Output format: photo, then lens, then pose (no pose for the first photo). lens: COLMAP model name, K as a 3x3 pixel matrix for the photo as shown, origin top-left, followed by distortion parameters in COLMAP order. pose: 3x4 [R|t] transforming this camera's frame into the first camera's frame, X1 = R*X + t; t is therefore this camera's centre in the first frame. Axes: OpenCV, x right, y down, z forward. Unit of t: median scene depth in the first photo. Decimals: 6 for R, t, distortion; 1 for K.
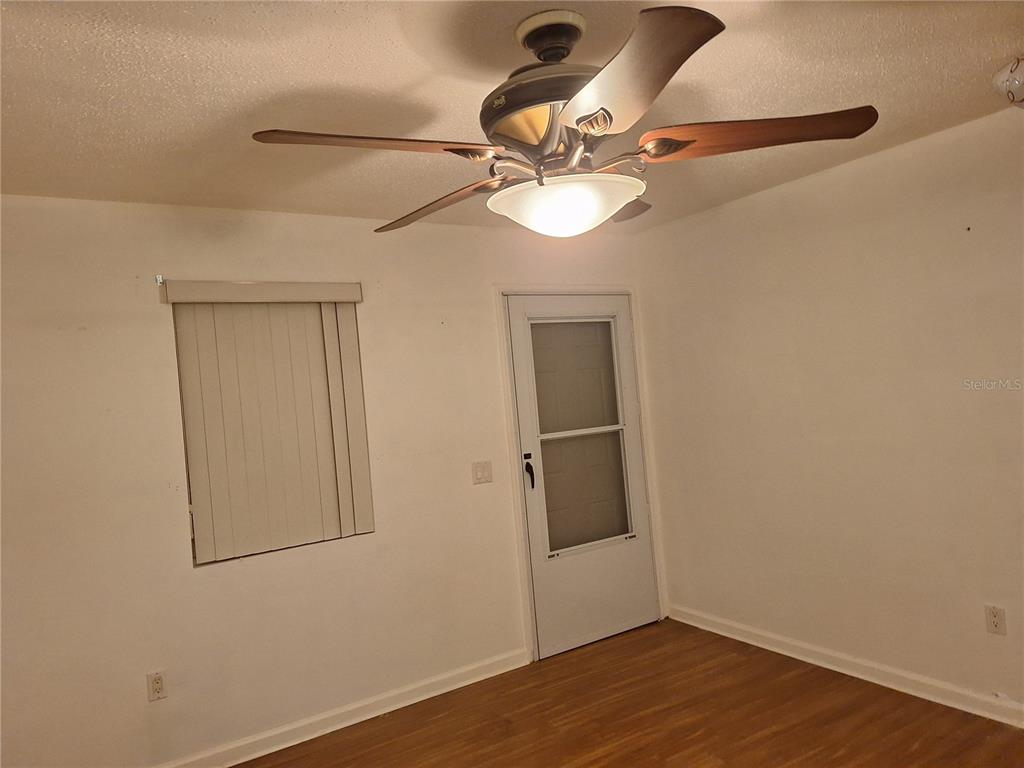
lens RADIAL K [[687.3, 0, 512.0], [0, 687.3, 384.0], [0, 0, 1]] dist [0.031445, -0.000622]
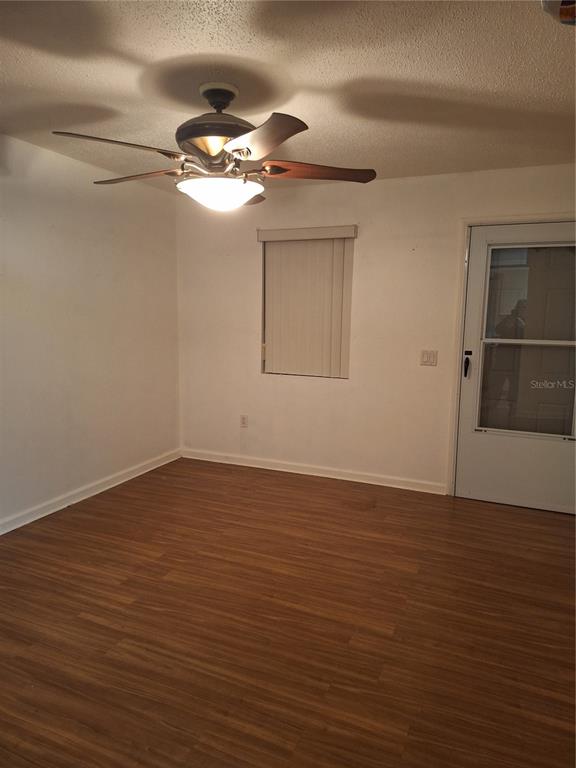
lens RADIAL K [[502.8, 0, 288.0], [0, 502.8, 384.0], [0, 0, 1]] dist [0.054600, 0.000005]
pose [[0.580207, 0.211838, -0.786438, 0.679038], [-0.052393, 0.973291, 0.223516, -0.041990], [0.812782, -0.088481, 0.575809, 0.163567]]
